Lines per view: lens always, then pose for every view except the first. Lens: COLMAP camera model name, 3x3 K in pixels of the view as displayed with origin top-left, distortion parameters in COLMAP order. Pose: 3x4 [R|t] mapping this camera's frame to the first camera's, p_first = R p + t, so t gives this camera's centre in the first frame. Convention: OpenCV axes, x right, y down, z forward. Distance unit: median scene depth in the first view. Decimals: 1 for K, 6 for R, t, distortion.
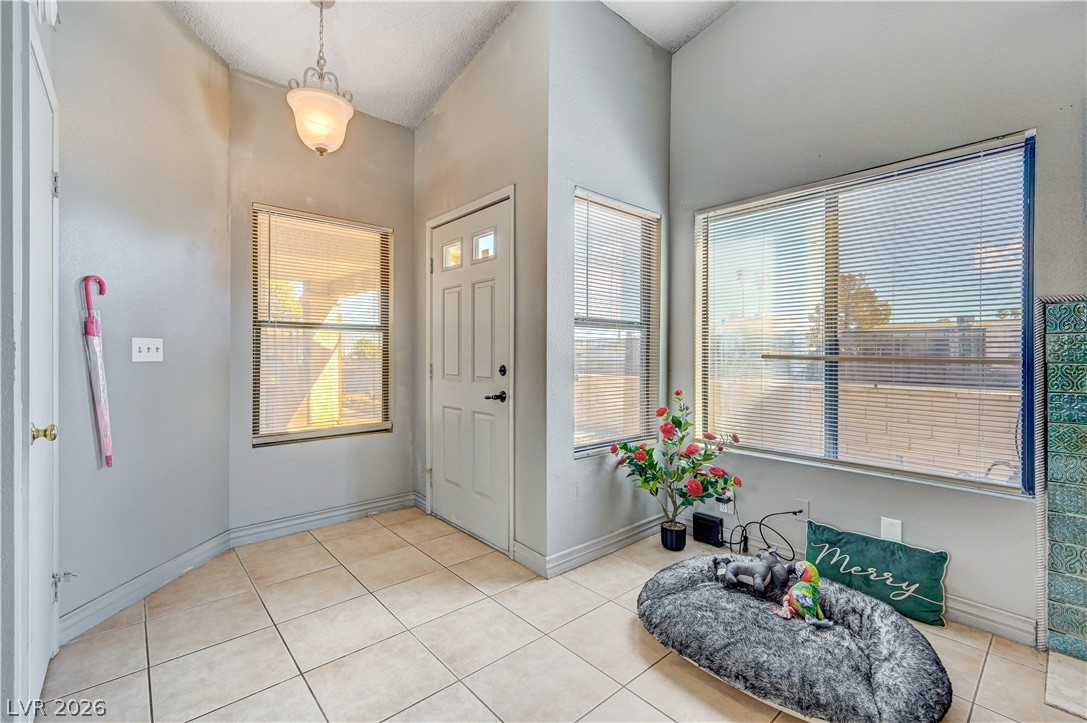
lens RADIAL K [[467.2, 0, 547.7], [0, 467.2, 357.0], [0, 0, 1]] dist [0.002808, 0.000241]
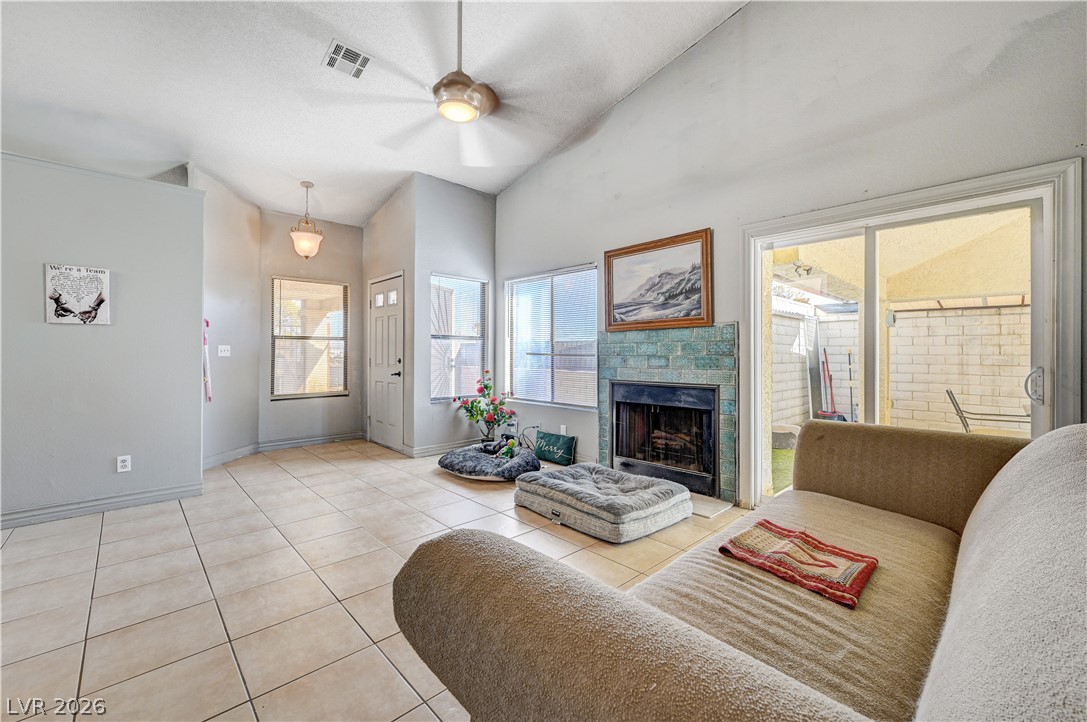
lens RADIAL K [[438.7, 0, 556.6], [0, 438.7, 349.6], [0, 0, 1]] dist [0.002254, 0.000498]
pose [[0.999134, -0.000763, 0.041599, 0.486049], [0.001409, 0.999879, -0.015500, 0.010325], [-0.041582, 0.015545, 0.999014, -0.886171]]
